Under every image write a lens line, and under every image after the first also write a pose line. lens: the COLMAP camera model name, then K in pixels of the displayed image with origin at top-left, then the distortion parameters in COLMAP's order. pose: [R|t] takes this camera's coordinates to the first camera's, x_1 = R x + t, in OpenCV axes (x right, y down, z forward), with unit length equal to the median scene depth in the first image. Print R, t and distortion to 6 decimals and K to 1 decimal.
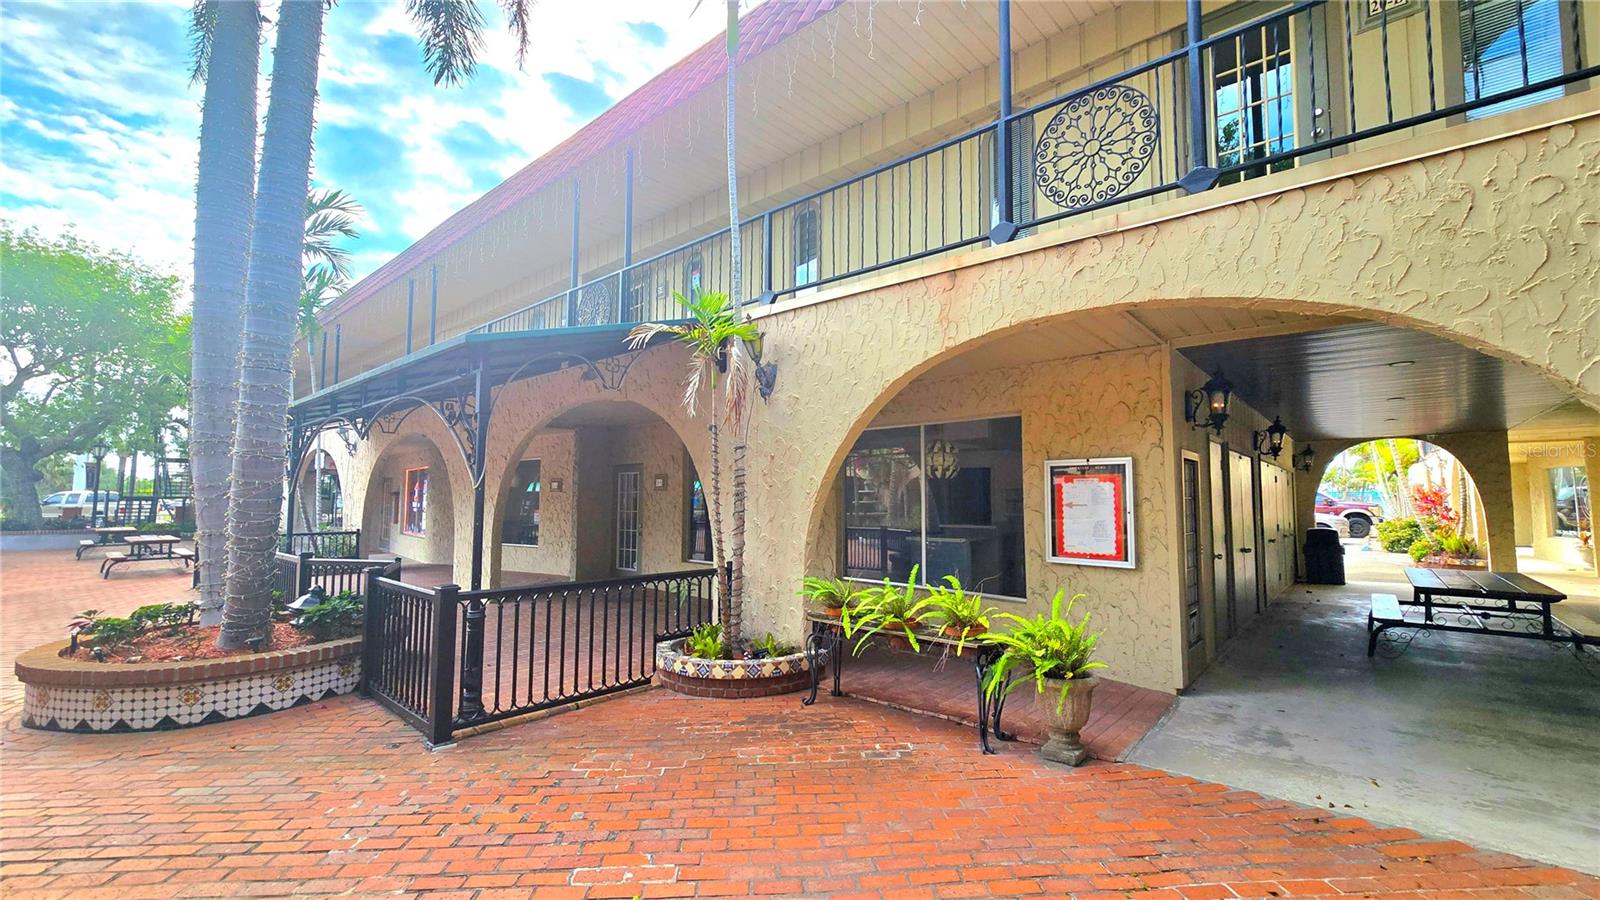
lens RADIAL K [[654.2, 0, 800.0], [0, 654.2, 450.0], [0, 0, 1]] dist [-0.004830, -0.000193]
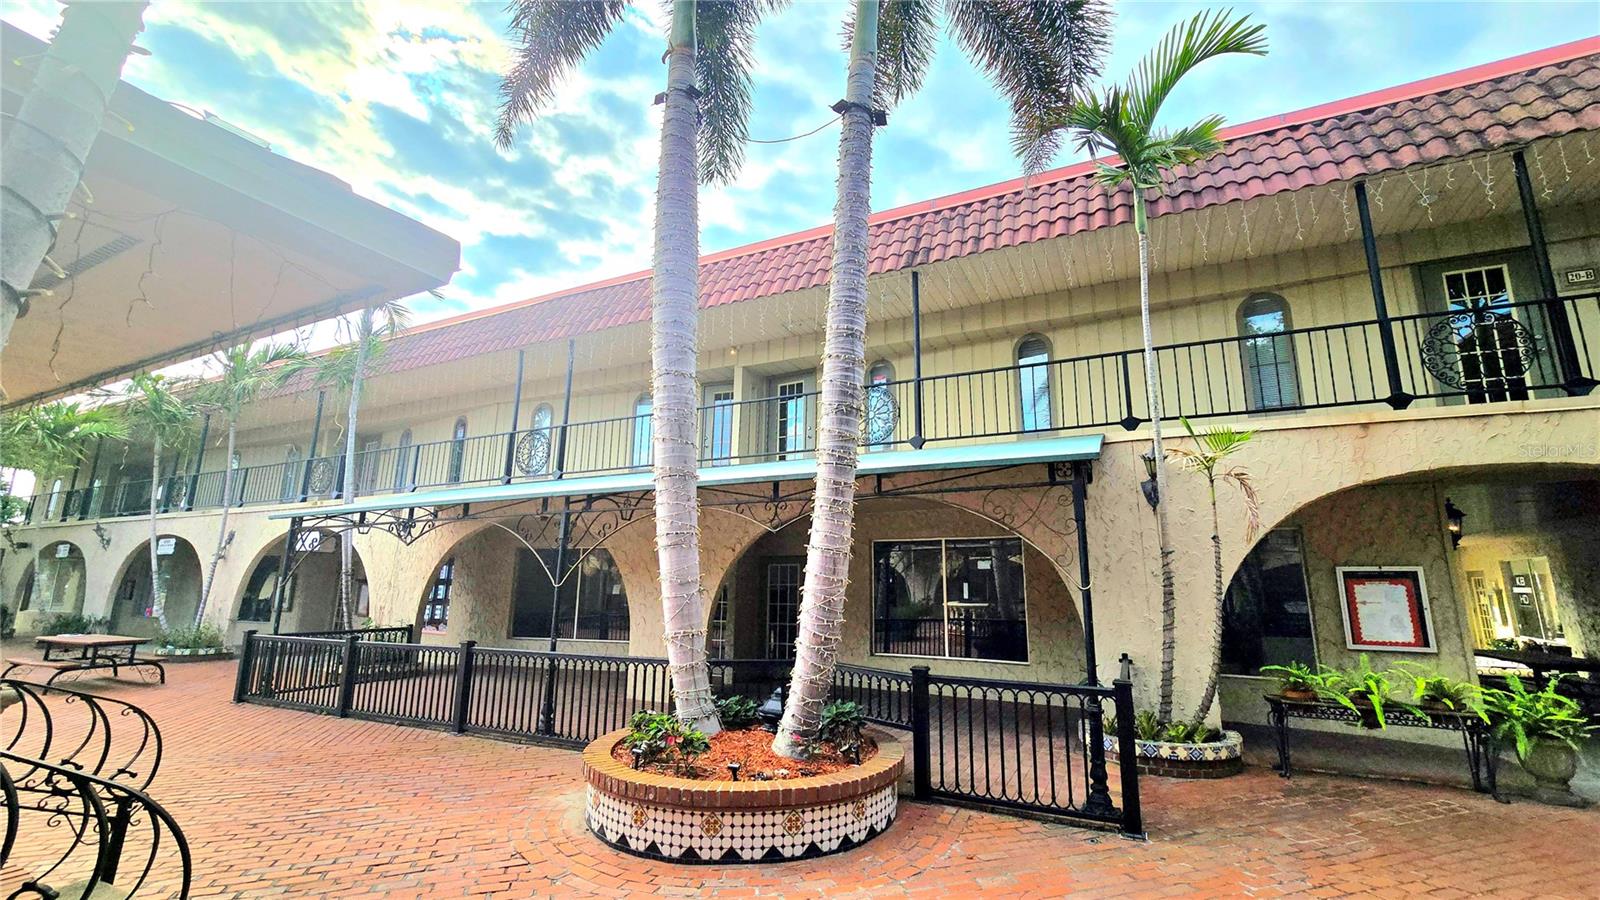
lens RADIAL K [[655.4, 0, 816.7], [0, 655.4, 454.1], [0, 0, 1]] dist [-0.000825, -0.000817]
pose [[0.962964, 0.061106, 0.262614, -1.223514], [-0.027812, 0.991296, -0.128678, -0.012022], [-0.268191, 0.116608, 0.956282, 0.039908]]
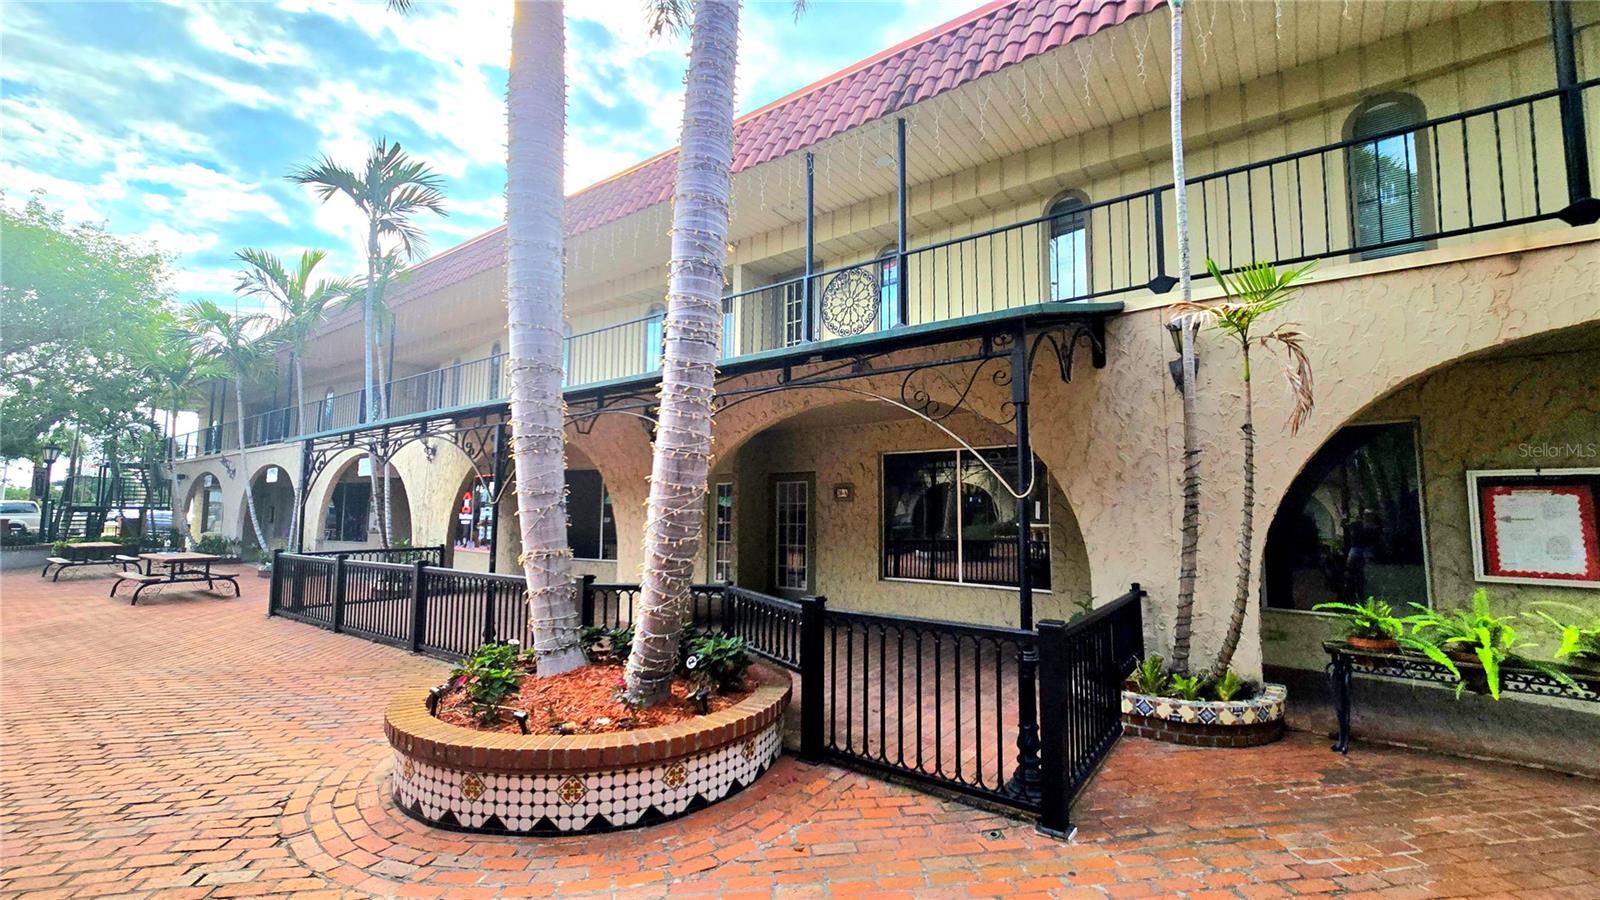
lens RADIAL K [[653.8, 0, 811.6], [0, 653.8, 456.0], [0, 0, 1]] dist [-0.003703, 0.002460]
pose [[0.995174, 0.011317, 0.097472, -0.820907], [-0.010406, 0.999897, -0.009850, 0.018312], [-0.097574, 0.008788, 0.995190, 0.230889]]
